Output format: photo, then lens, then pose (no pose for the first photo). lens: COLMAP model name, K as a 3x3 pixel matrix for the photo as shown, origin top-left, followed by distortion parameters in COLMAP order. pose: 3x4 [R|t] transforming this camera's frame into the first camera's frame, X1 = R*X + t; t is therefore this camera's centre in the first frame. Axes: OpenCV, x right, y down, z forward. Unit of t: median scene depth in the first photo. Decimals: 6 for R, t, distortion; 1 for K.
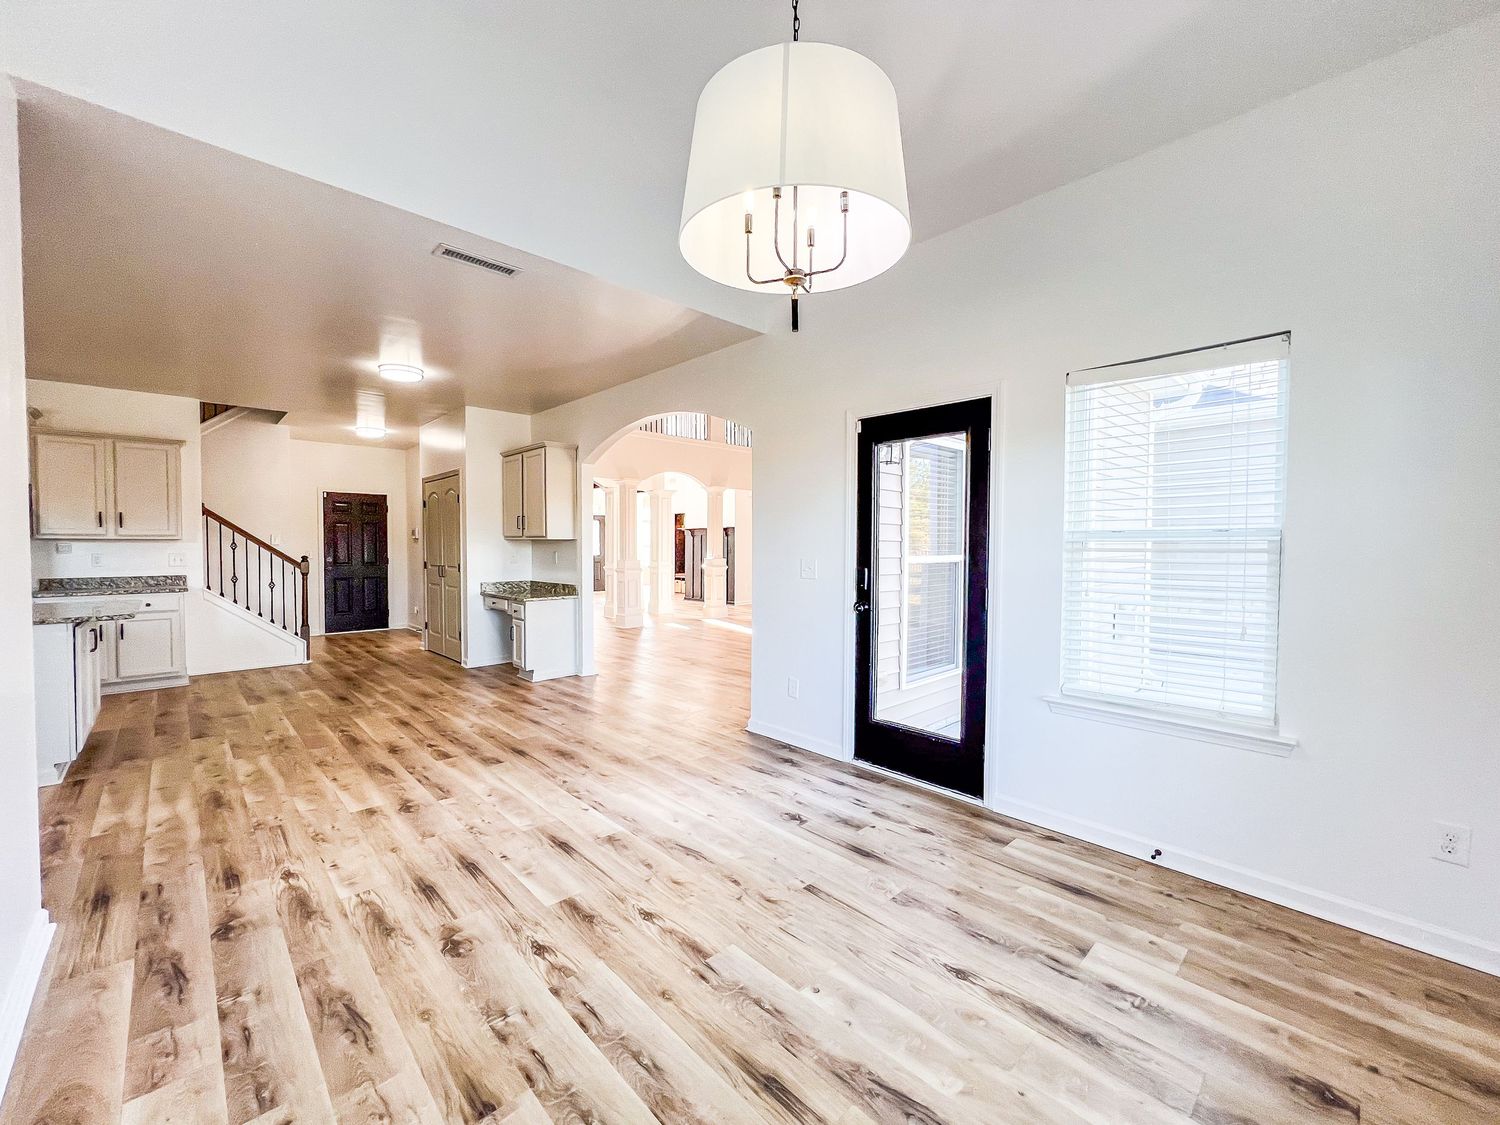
lens RADIAL K [[609.6, 0, 750.0], [0, 609.6, 562.5], [0, 0, 1]] dist [-0.000776, 0.000279]
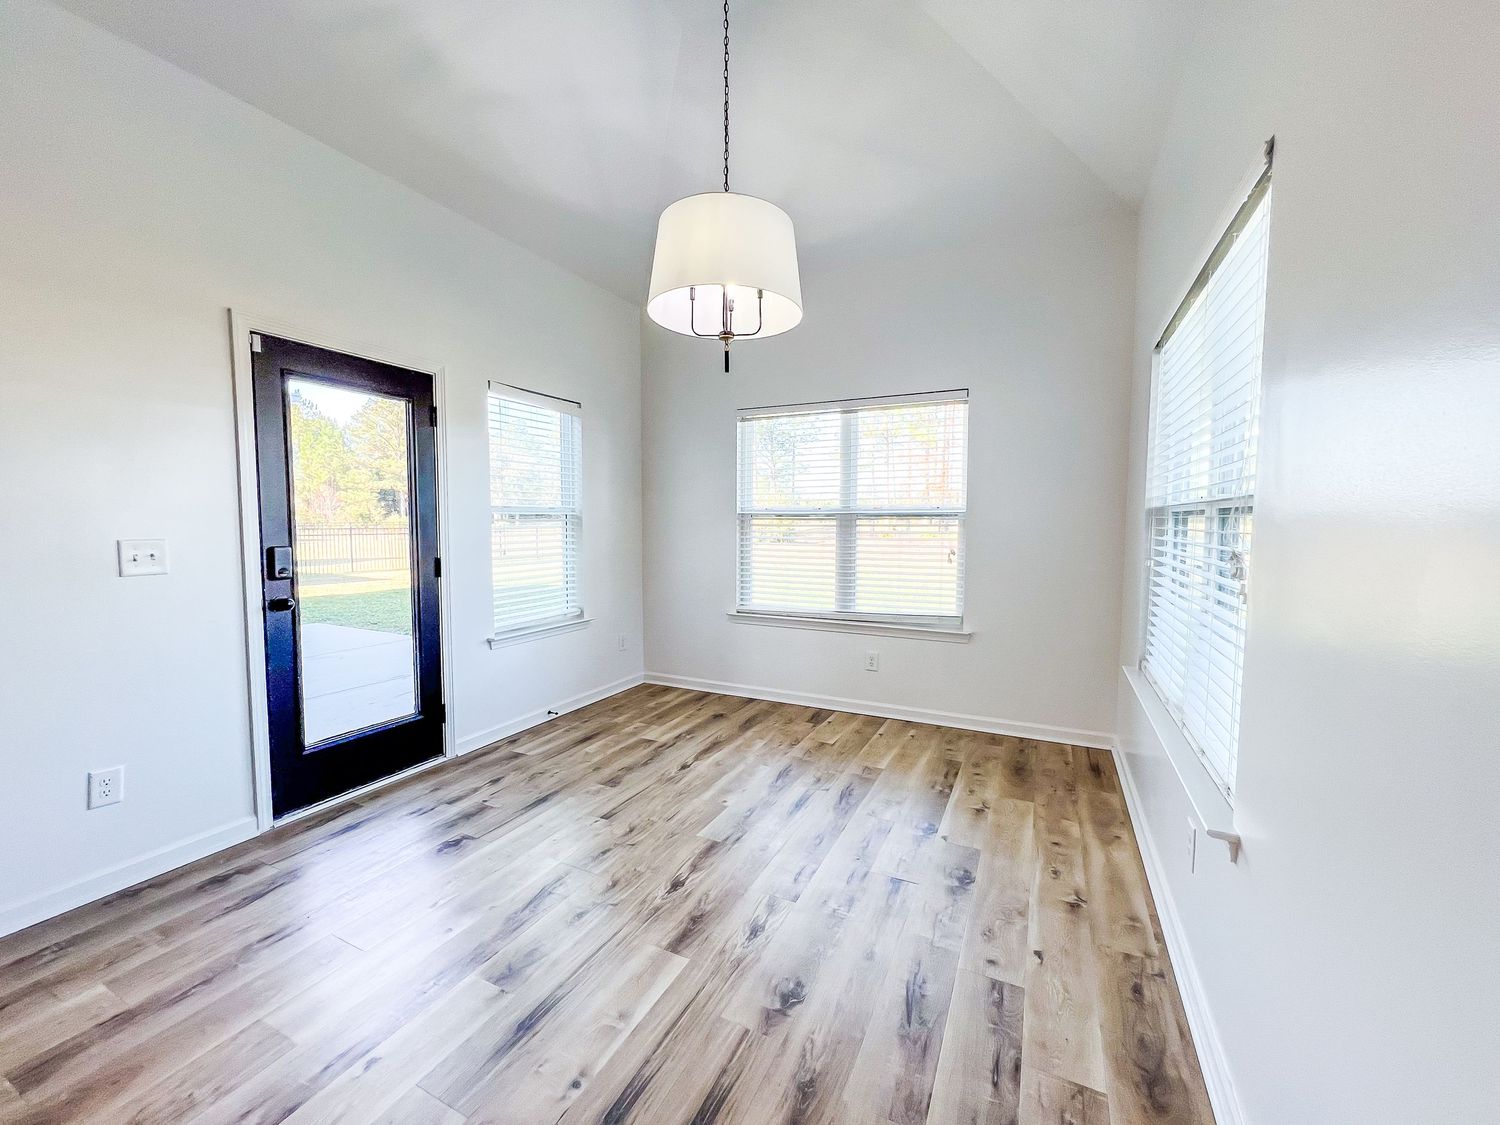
lens RADIAL K [[609.6, 0, 750.0], [0, 609.6, 562.5], [0, 0, 1]] dist [-0.000776, 0.000279]
pose [[-0.352082, -0.065632, 0.933665, -1.065454], [0.025153, 0.996515, 0.079535, -0.026128], [-0.935631, 0.051488, -0.349204, 1.158542]]
